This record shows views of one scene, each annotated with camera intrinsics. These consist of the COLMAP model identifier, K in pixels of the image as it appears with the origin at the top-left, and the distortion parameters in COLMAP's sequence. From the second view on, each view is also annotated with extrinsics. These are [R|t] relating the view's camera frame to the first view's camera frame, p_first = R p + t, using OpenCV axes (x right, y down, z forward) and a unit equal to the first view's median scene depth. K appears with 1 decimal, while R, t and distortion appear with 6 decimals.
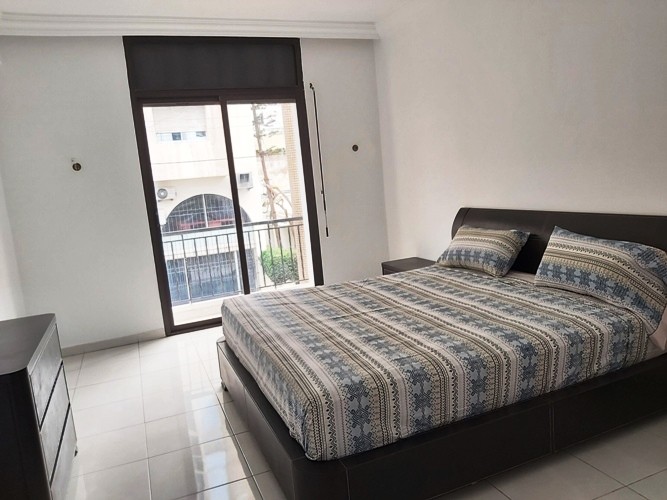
lens RADIAL K [[510.2, 0, 335.3], [0, 510.2, 249.2], [0, 0, 1]] dist [0.008382, 0.000982]
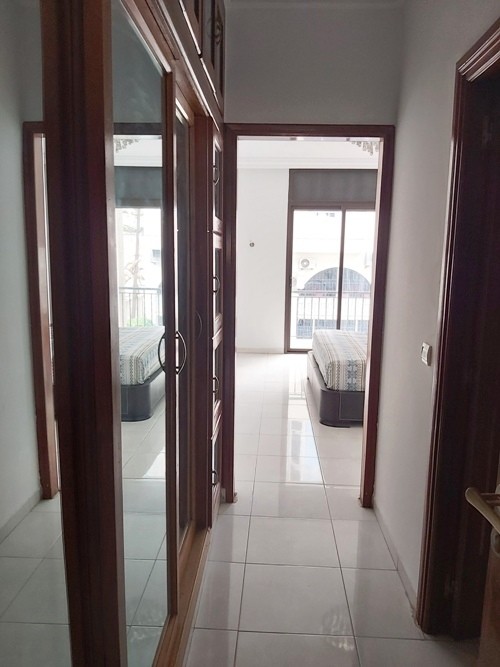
lens RADIAL K [[510.2, 0, 251.8], [0, 510.2, 335.6], [0, 0, 1]] dist [0.008382, 0.000982]
pose [[0.899939, 0.167393, -0.402602, 0.227297], [-0.158210, 0.985803, 0.056228, 0.041336], [0.406299, 0.013094, 0.913646, -0.541216]]
